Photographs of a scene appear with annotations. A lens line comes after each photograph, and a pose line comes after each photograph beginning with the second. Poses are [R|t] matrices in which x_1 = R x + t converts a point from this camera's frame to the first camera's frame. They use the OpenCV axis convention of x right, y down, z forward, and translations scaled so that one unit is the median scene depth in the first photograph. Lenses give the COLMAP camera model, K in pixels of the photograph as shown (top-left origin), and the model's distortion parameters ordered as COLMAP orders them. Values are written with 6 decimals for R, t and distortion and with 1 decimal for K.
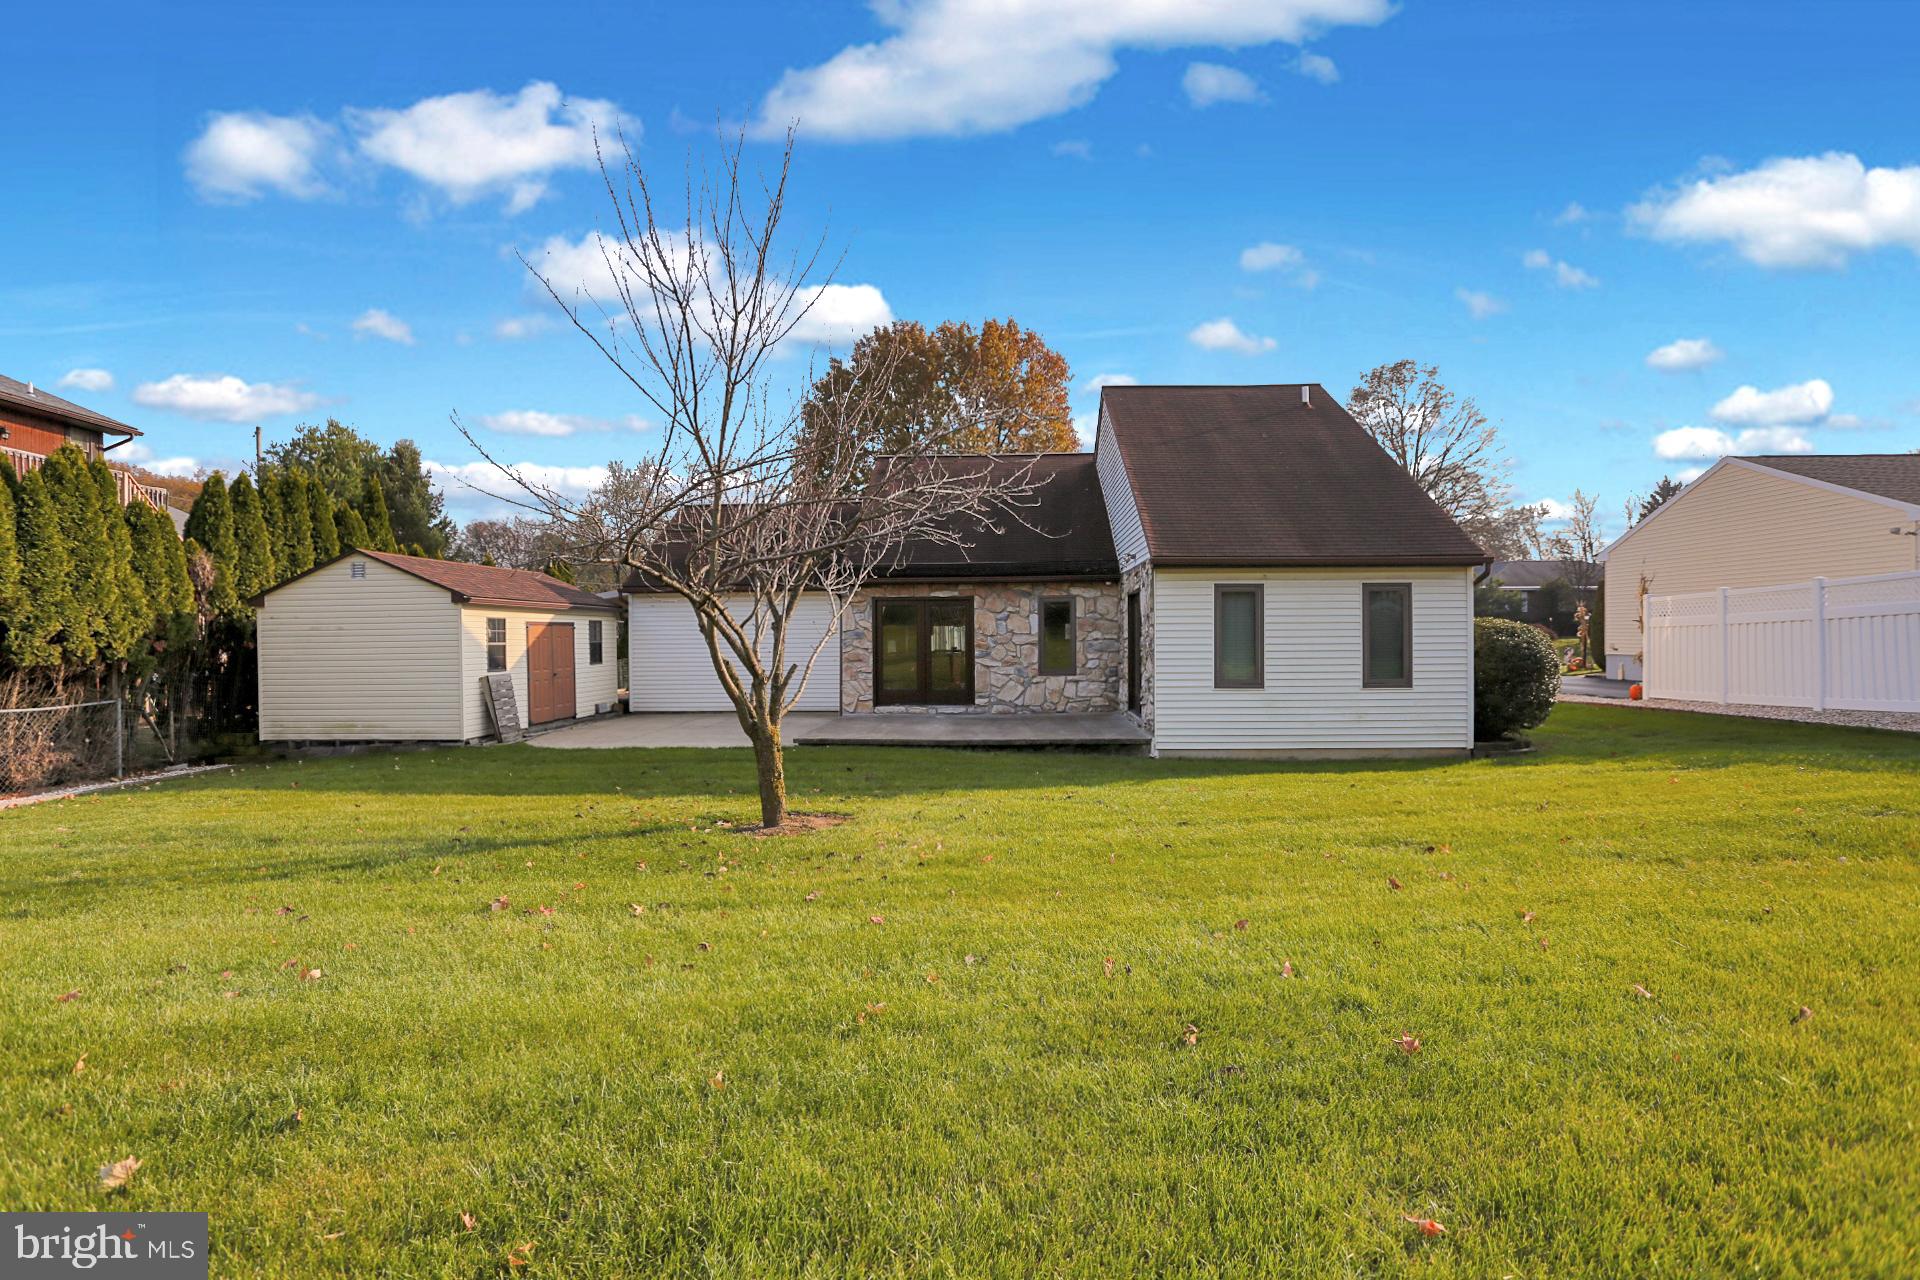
lens RADIAL K [[949.7, 0, 946.3], [0, 949.7, 632.4], [0, 0, 1]] dist [-0.037765, 0.000603]
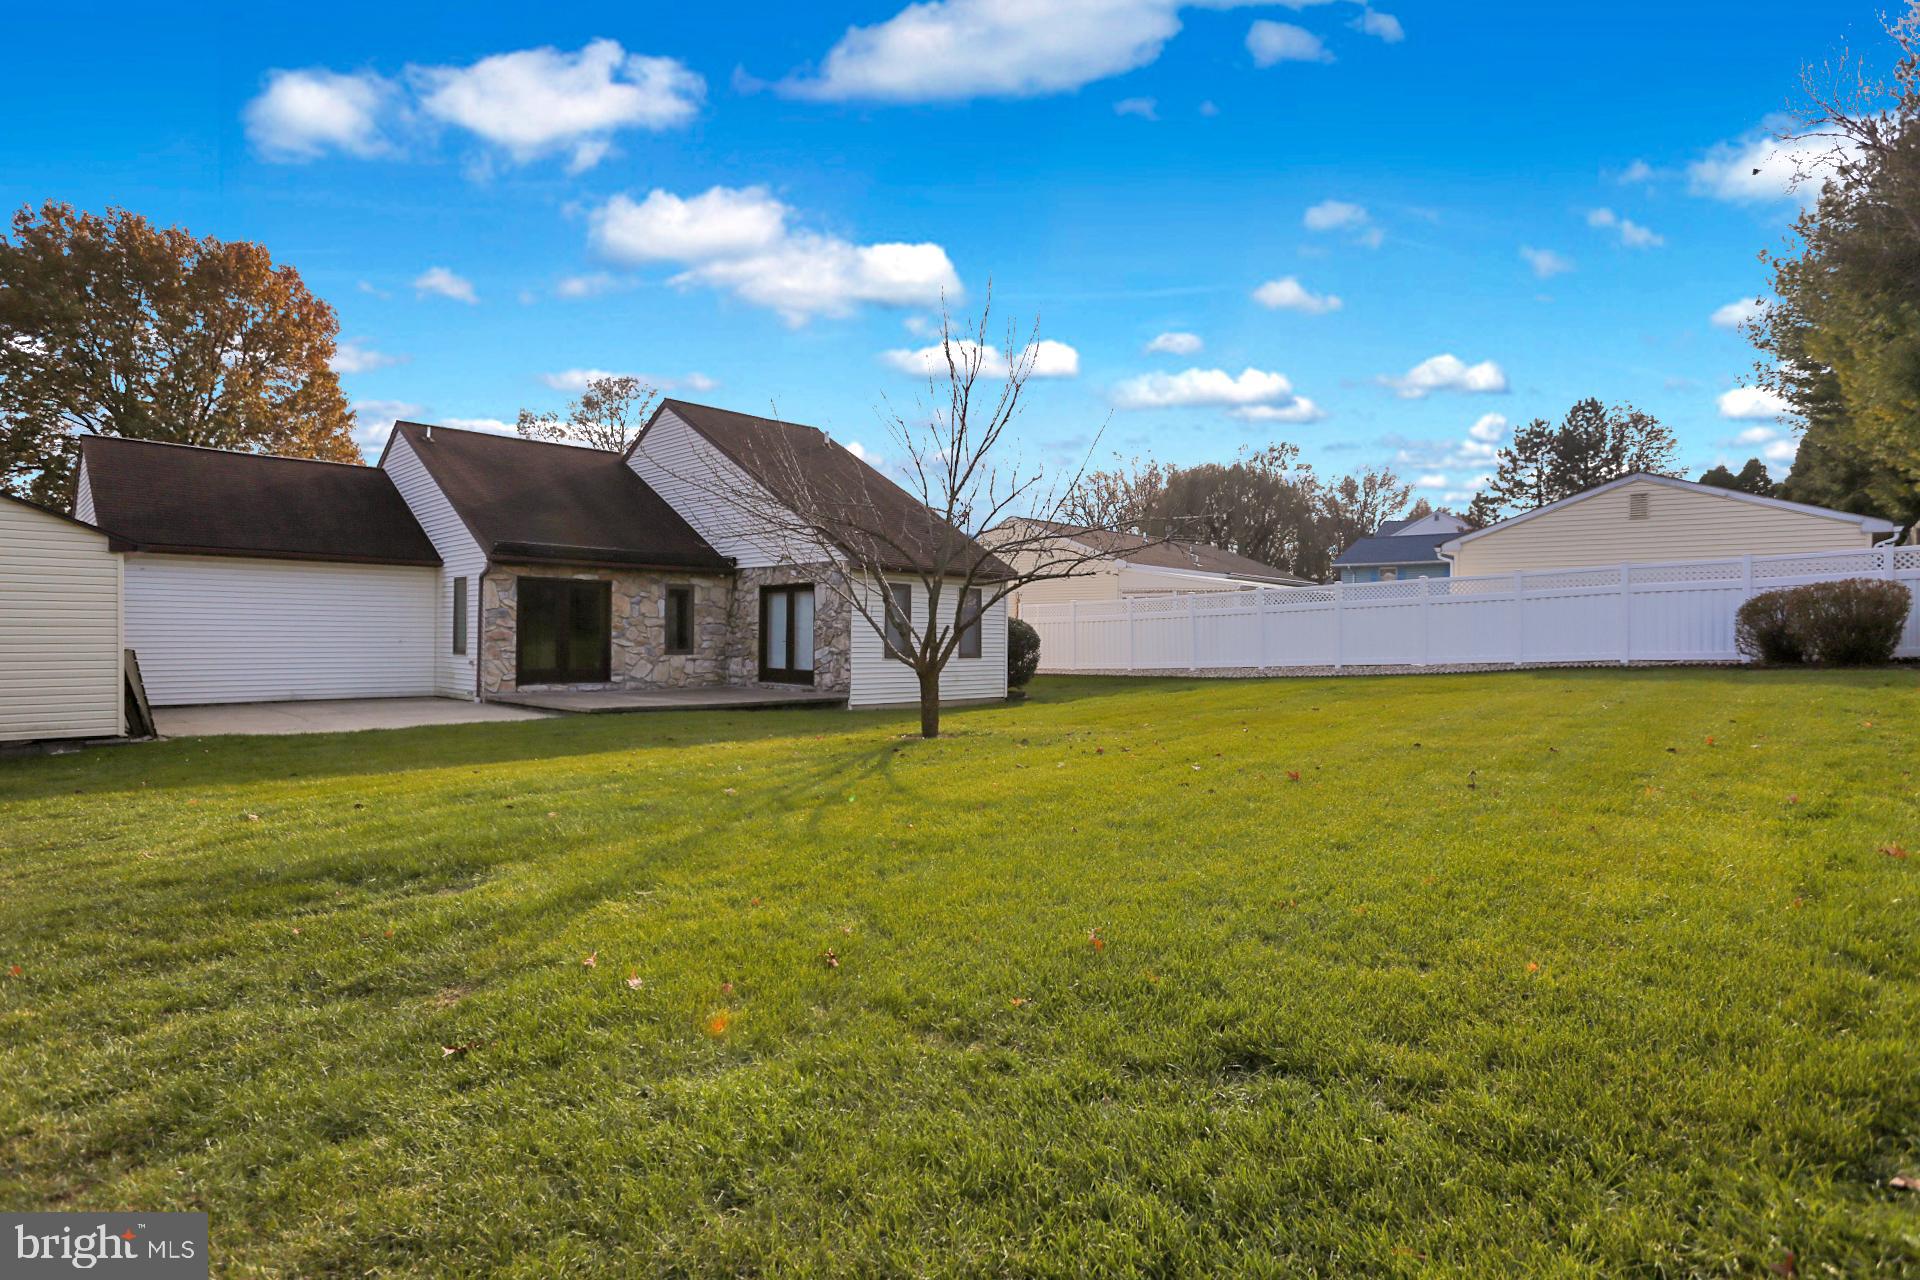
lens RADIAL K [[949.7, 0, 946.3], [0, 949.7, 632.4], [0, 0, 1]] dist [-0.037765, 0.000603]
pose [[0.673207, 0.015687, 0.739288, -0.504362], [-0.016816, 0.999841, -0.005902, 0.020289], [-0.739263, -0.008458, 0.673364, 0.003682]]
